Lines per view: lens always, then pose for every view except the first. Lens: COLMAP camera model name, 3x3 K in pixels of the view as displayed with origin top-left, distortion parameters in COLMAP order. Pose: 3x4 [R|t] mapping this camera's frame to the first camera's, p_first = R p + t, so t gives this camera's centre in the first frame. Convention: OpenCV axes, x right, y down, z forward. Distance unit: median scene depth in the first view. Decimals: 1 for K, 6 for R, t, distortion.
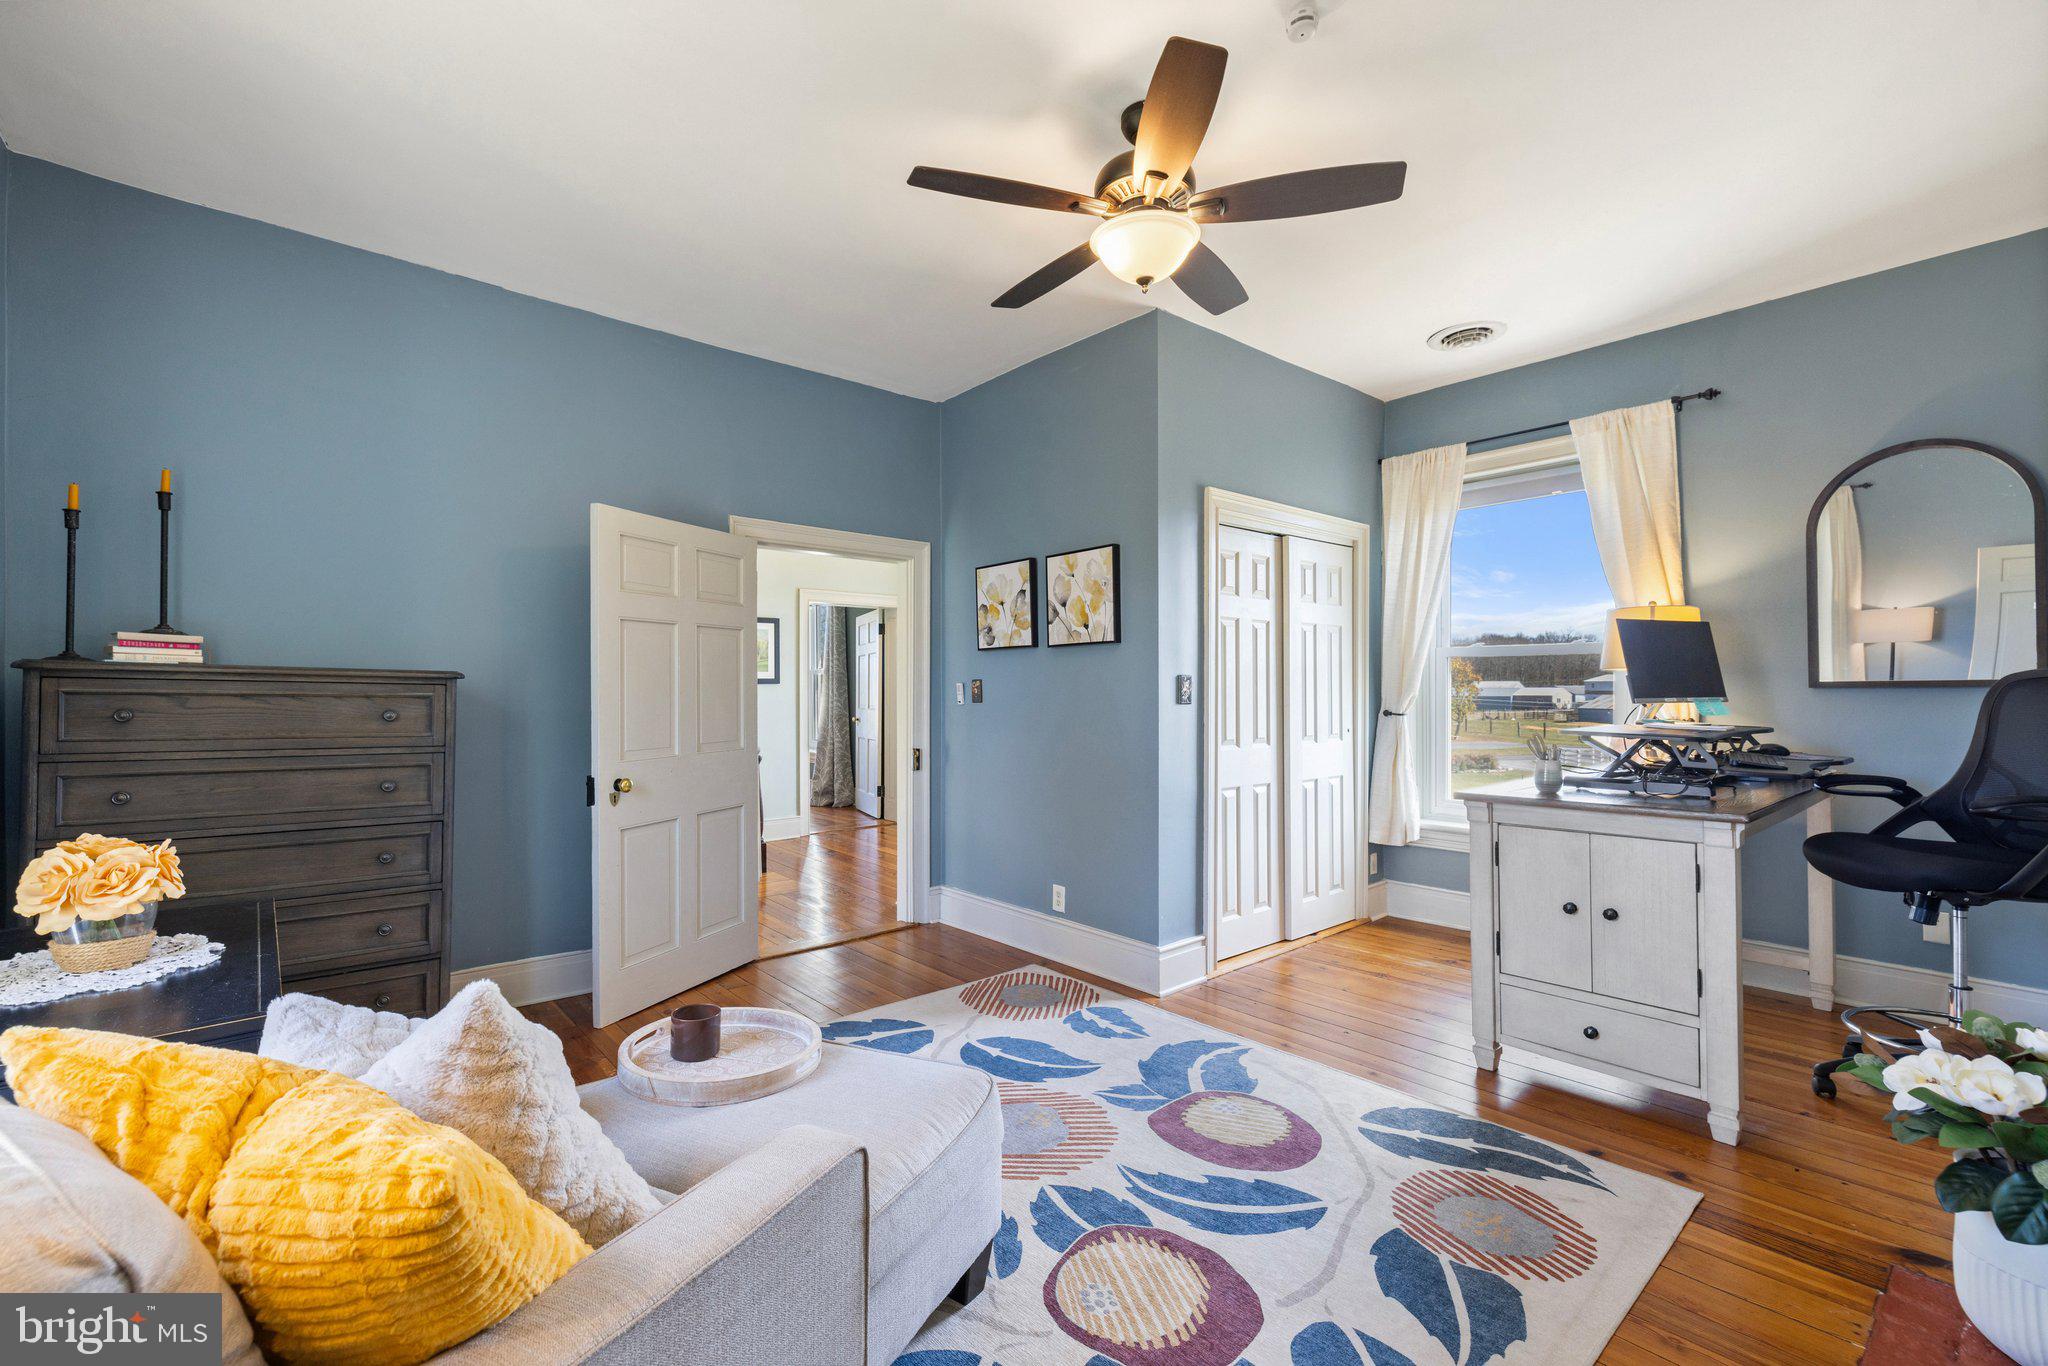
lens RADIAL K [[871.2, 0, 1023.6], [0, 871.2, 709.5], [0, 0, 1]] dist [-0.000366, -0.000009]
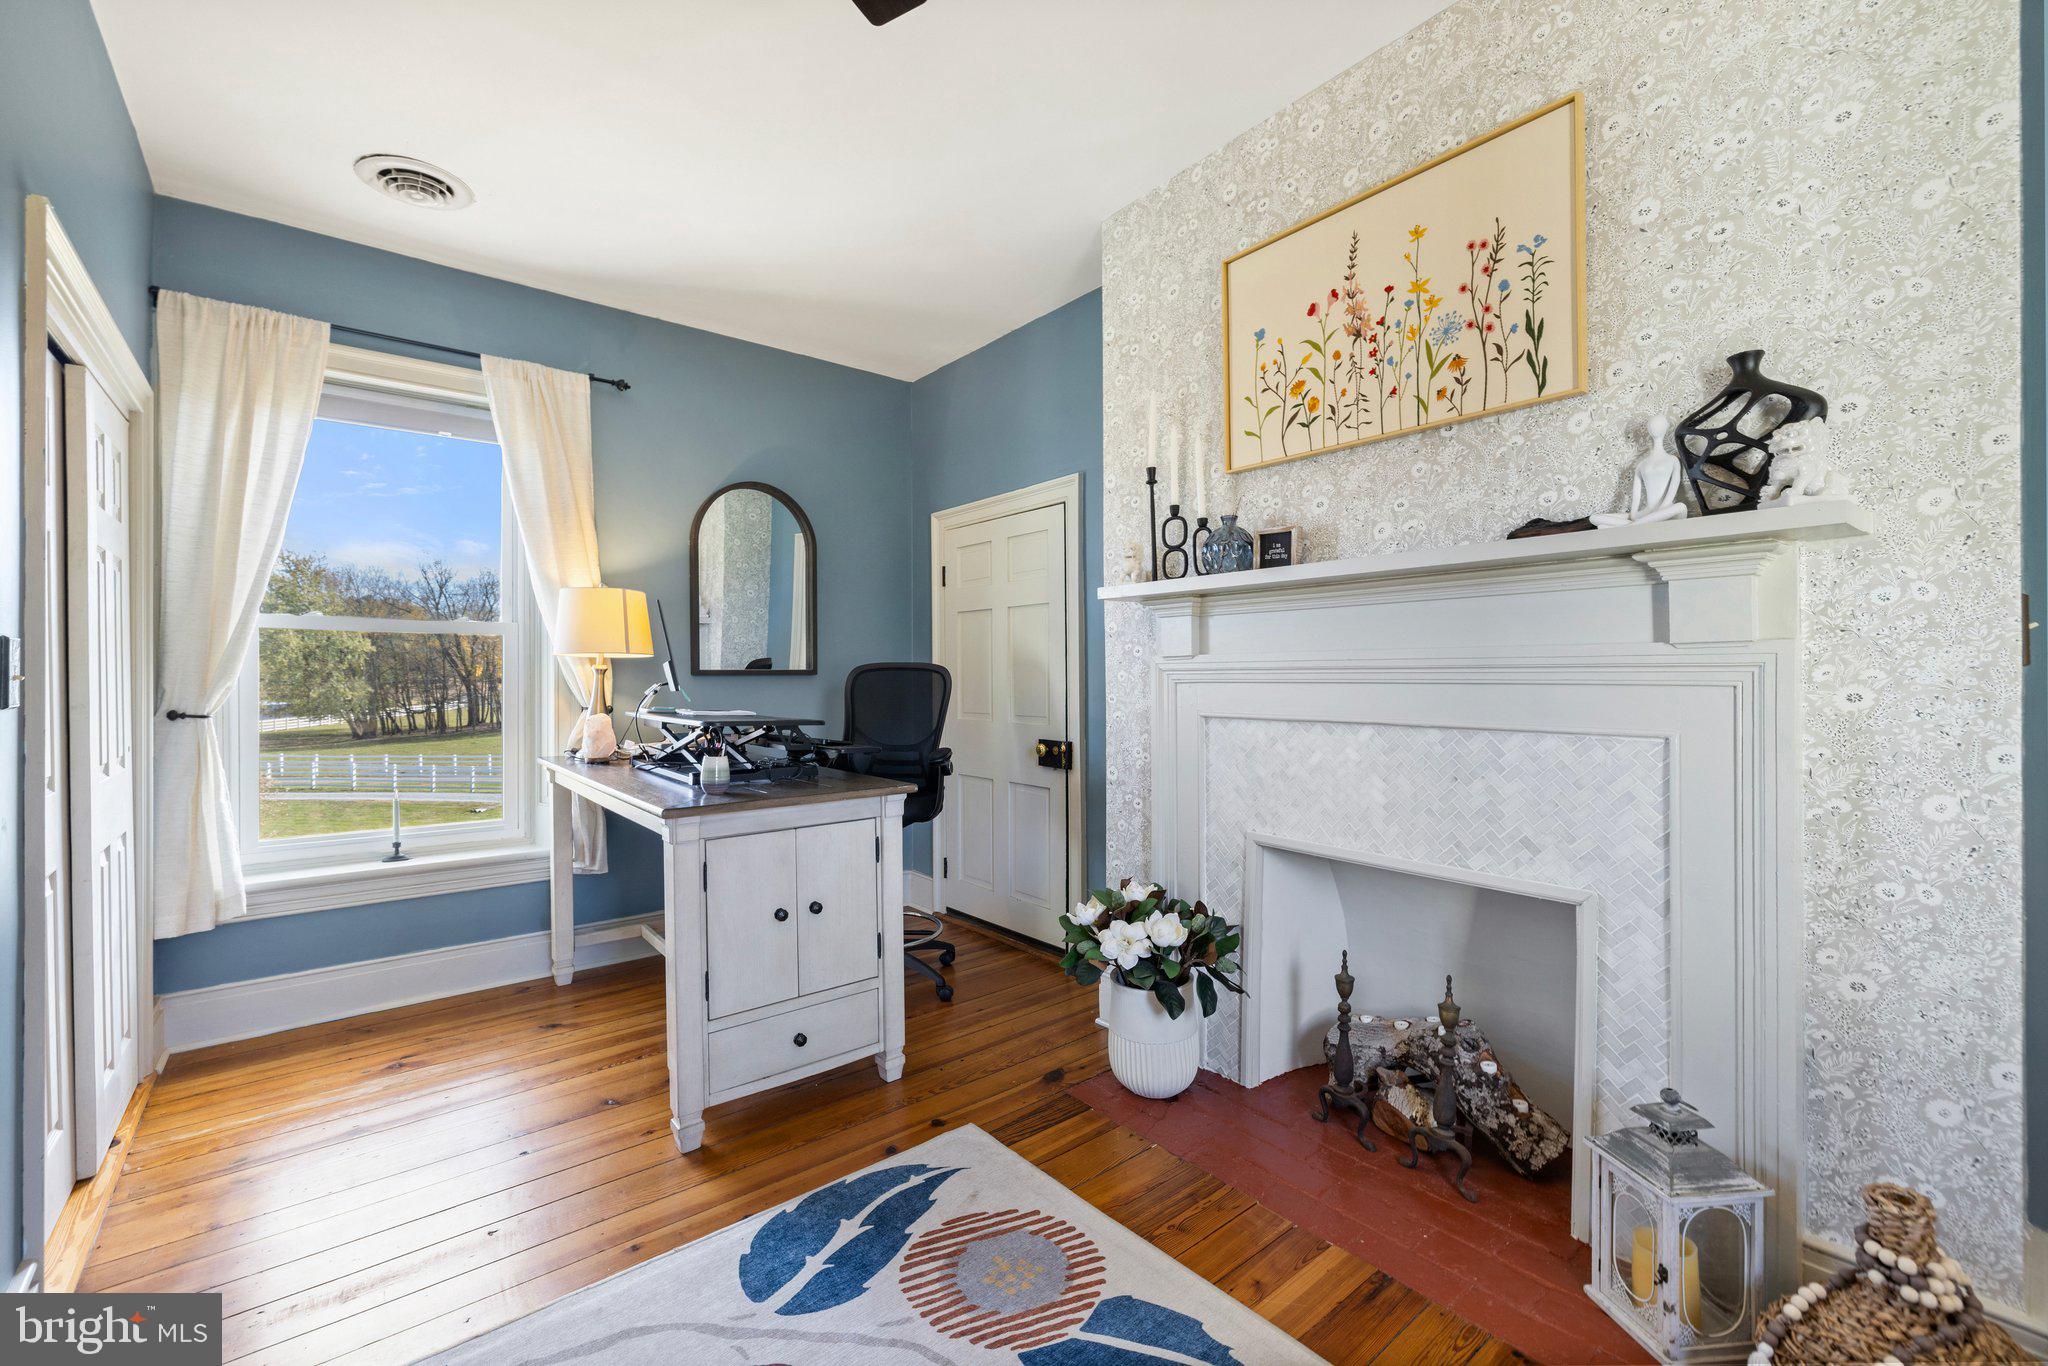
lens RADIAL K [[870.2, 0, 949.6], [0, 870.2, 682.0], [0, 0, 1]] dist [-0.001417, -0.000054]
pose [[0.045603, -0.004666, 0.998949, -0.229191], [0.024381, 0.999696, 0.003557, -0.012473], [-0.998662, 0.024193, 0.045703, 0.645892]]
